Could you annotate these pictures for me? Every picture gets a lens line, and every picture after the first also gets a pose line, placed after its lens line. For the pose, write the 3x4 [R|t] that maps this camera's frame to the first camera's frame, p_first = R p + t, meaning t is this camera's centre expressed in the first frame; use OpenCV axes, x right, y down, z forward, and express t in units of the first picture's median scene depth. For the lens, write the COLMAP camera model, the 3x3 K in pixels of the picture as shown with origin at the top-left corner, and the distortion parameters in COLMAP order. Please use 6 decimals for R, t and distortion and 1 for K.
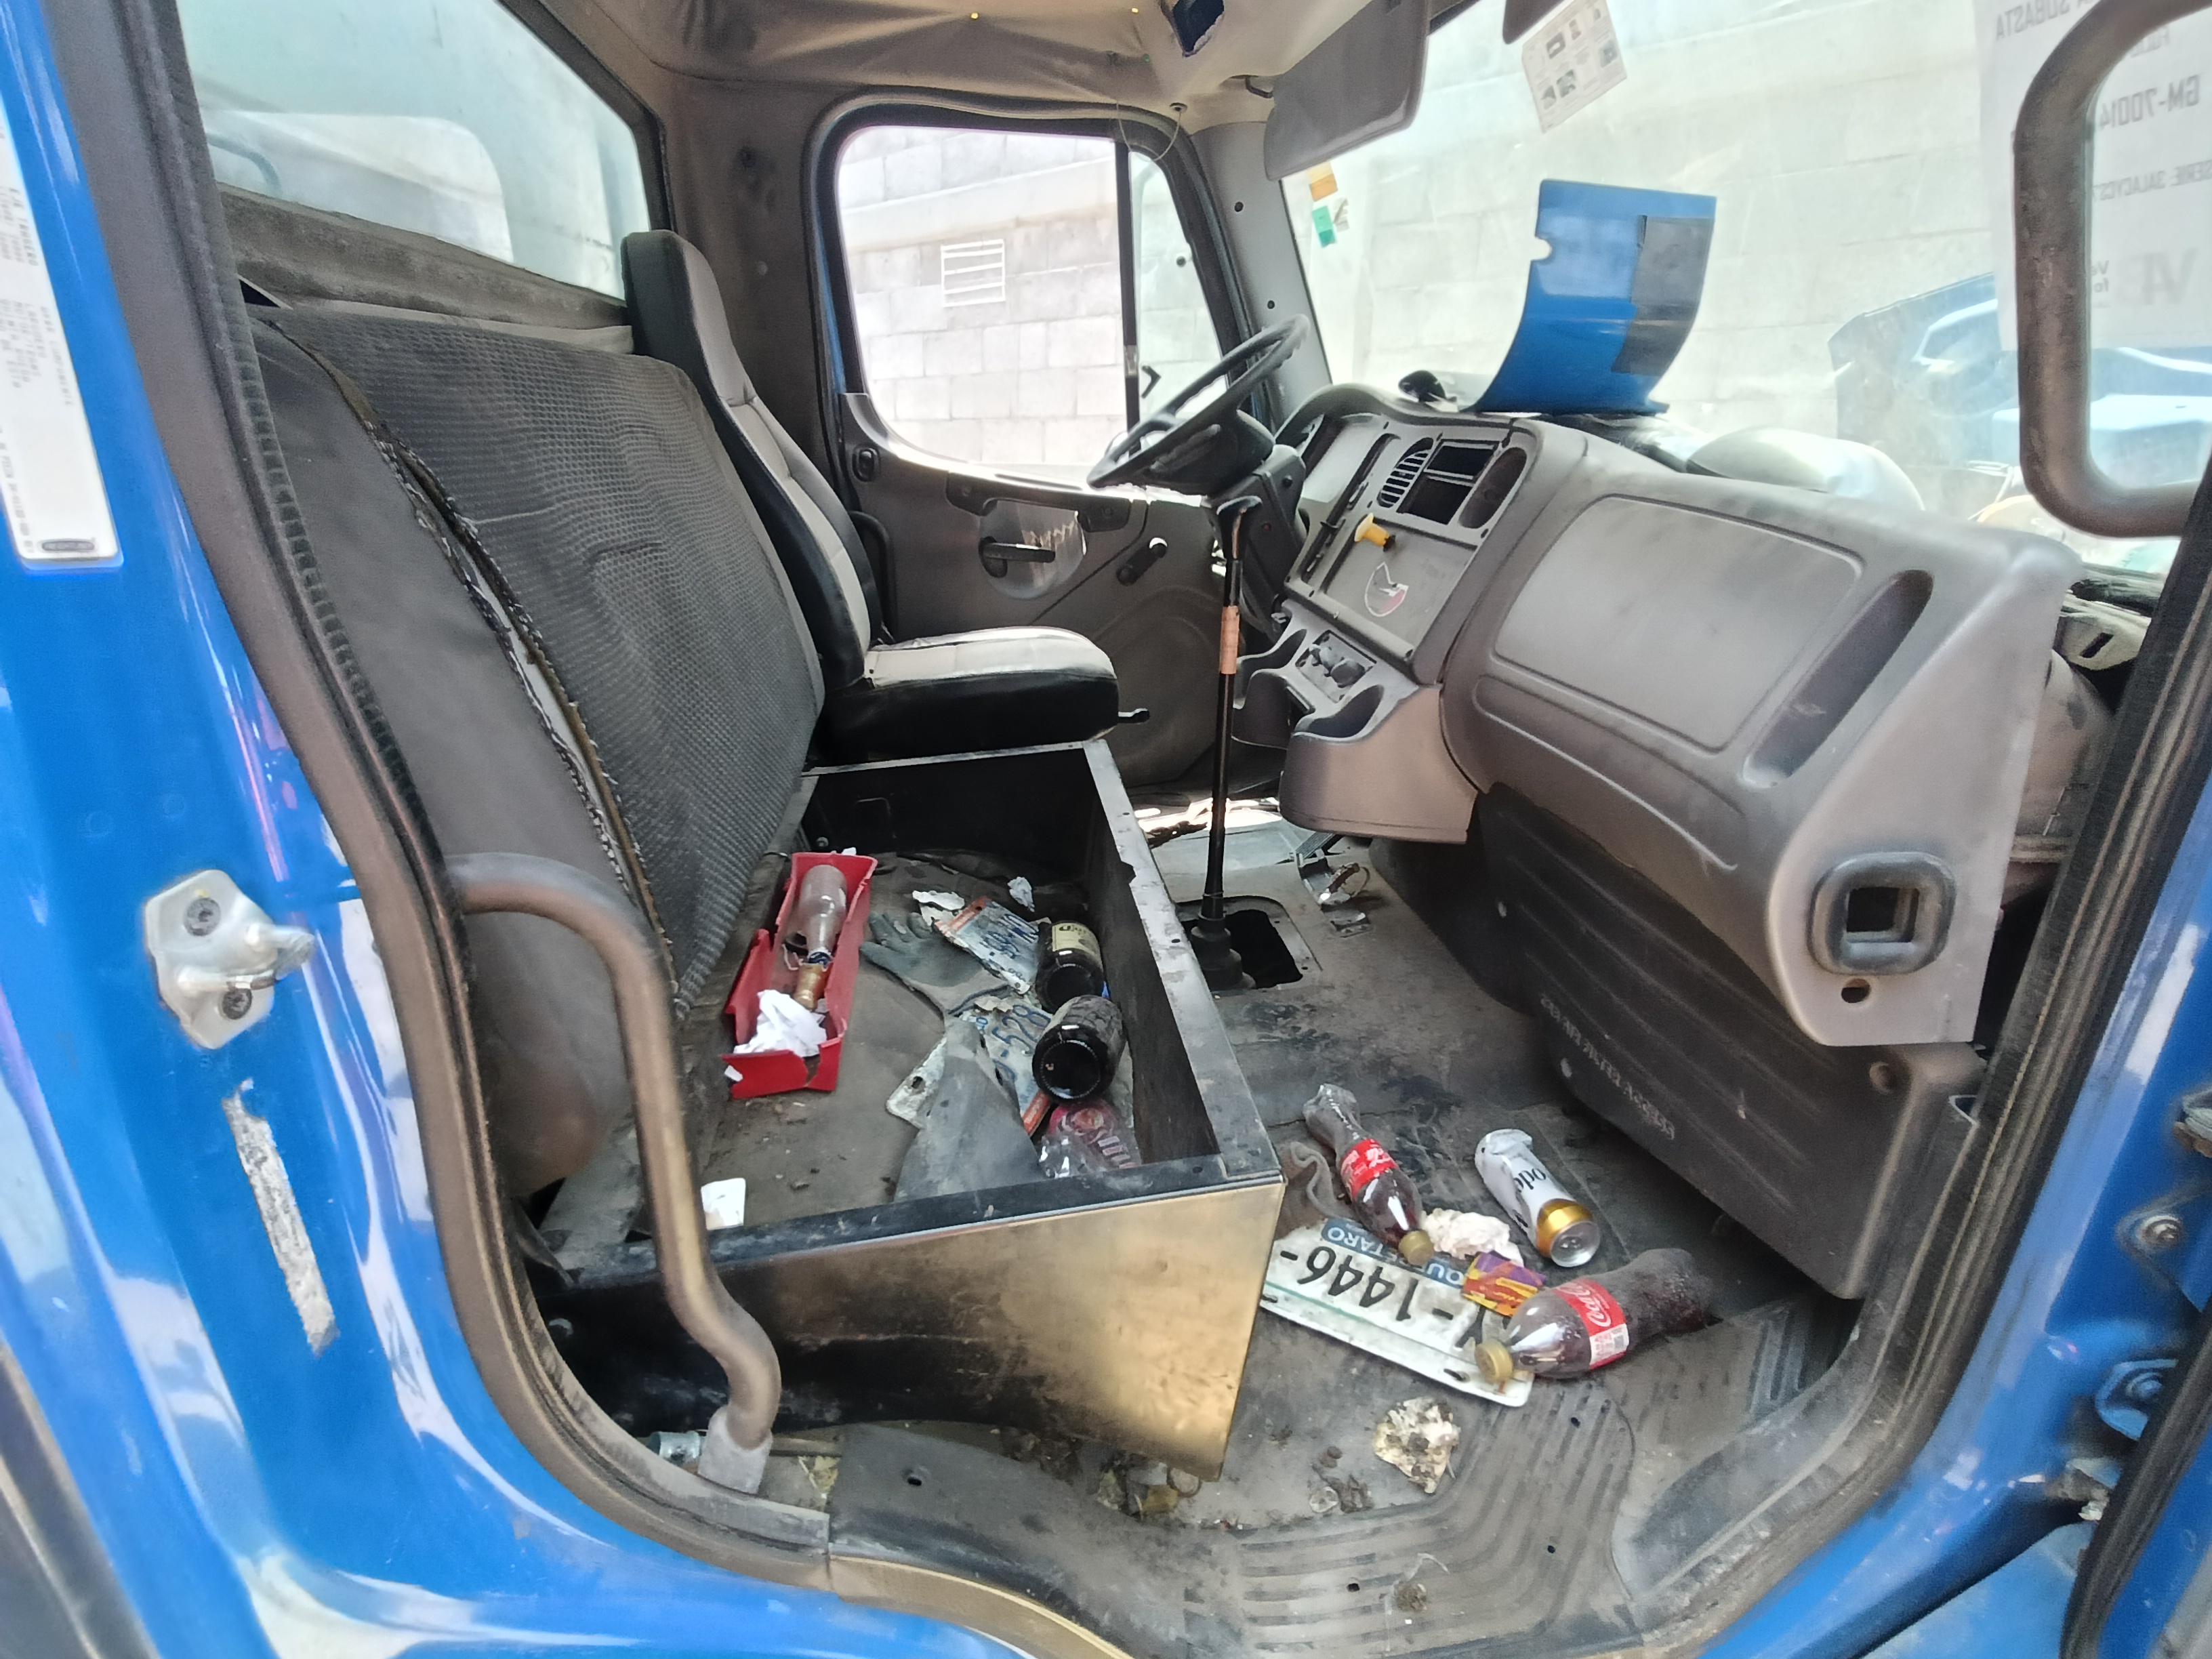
lens RADIAL K [[1065.8, 0, 1115.5], [0, 1065.8, 822.0], [0, 0, 1]] dist [-0.003819, 0.006320]
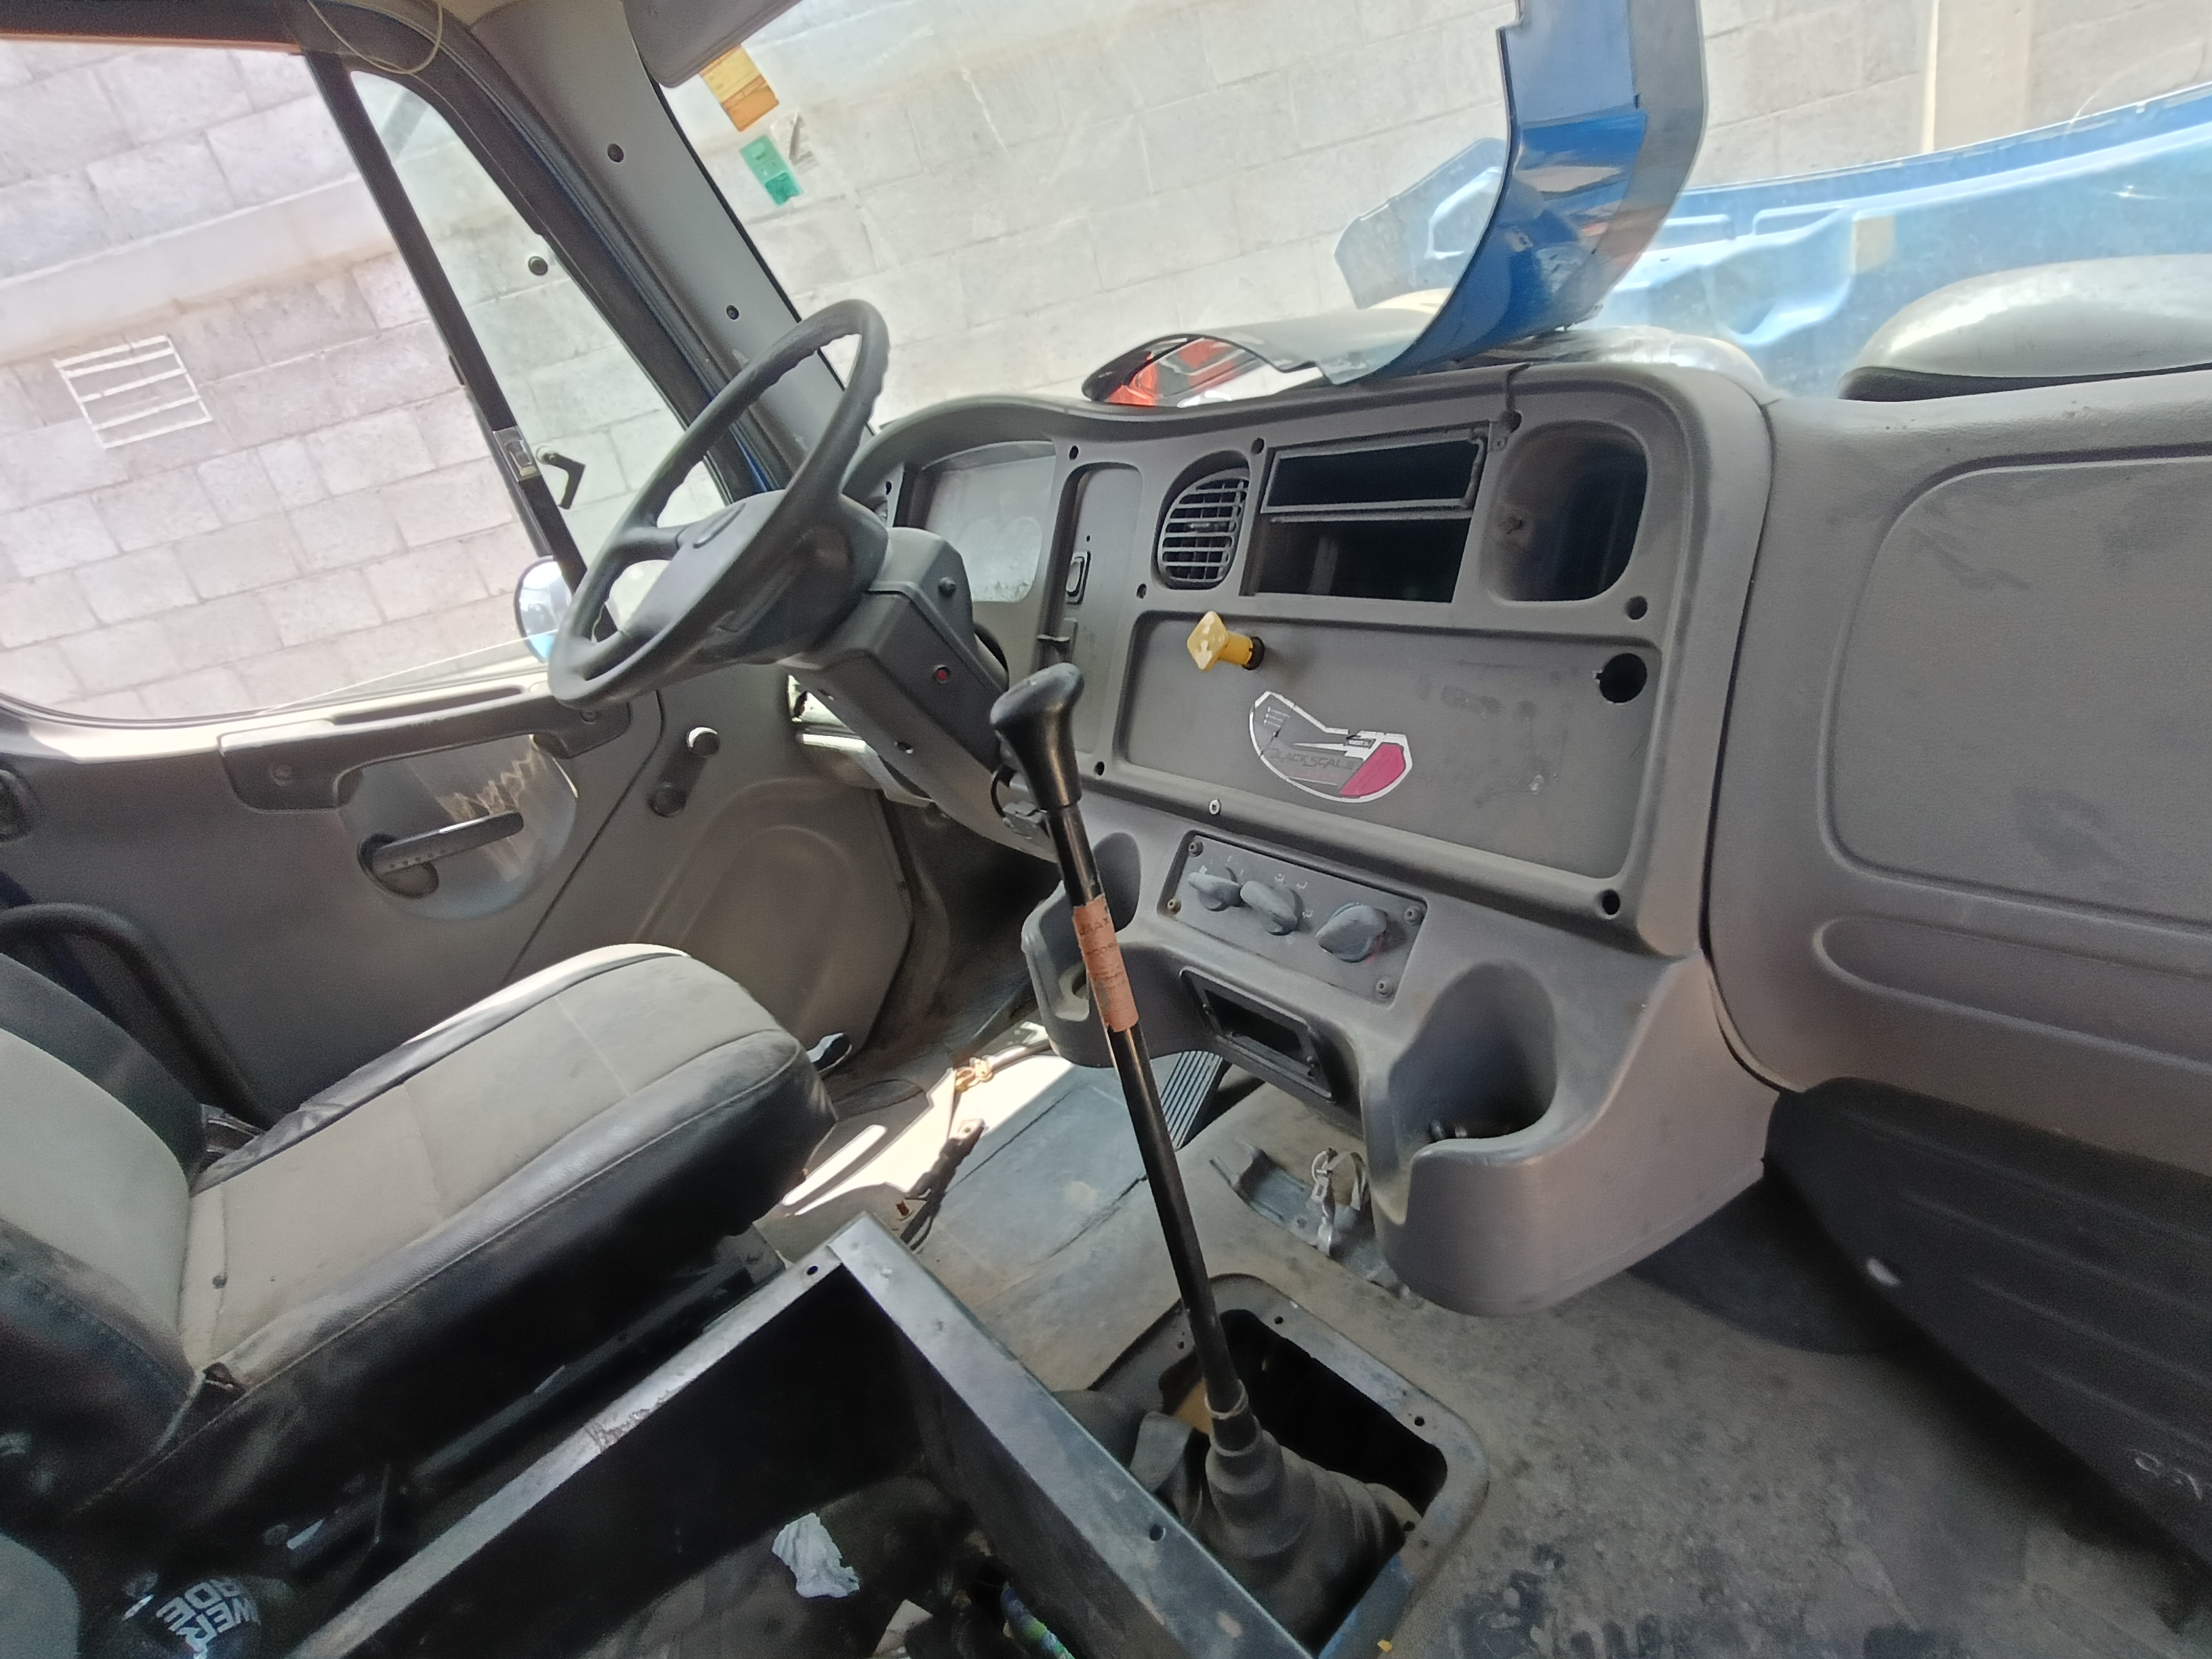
lens RADIAL K [[1000.7, 0, 1108.3], [0, 1000.7, 801.4], [0, 0, 1]] dist [-0.042557, 0.025508]
pose [[0.804286, -0.389710, 0.448610, -0.039667], [0.394676, 0.914692, 0.087008, -0.186641], [-0.444247, 0.107076, 0.889482, 0.417681]]
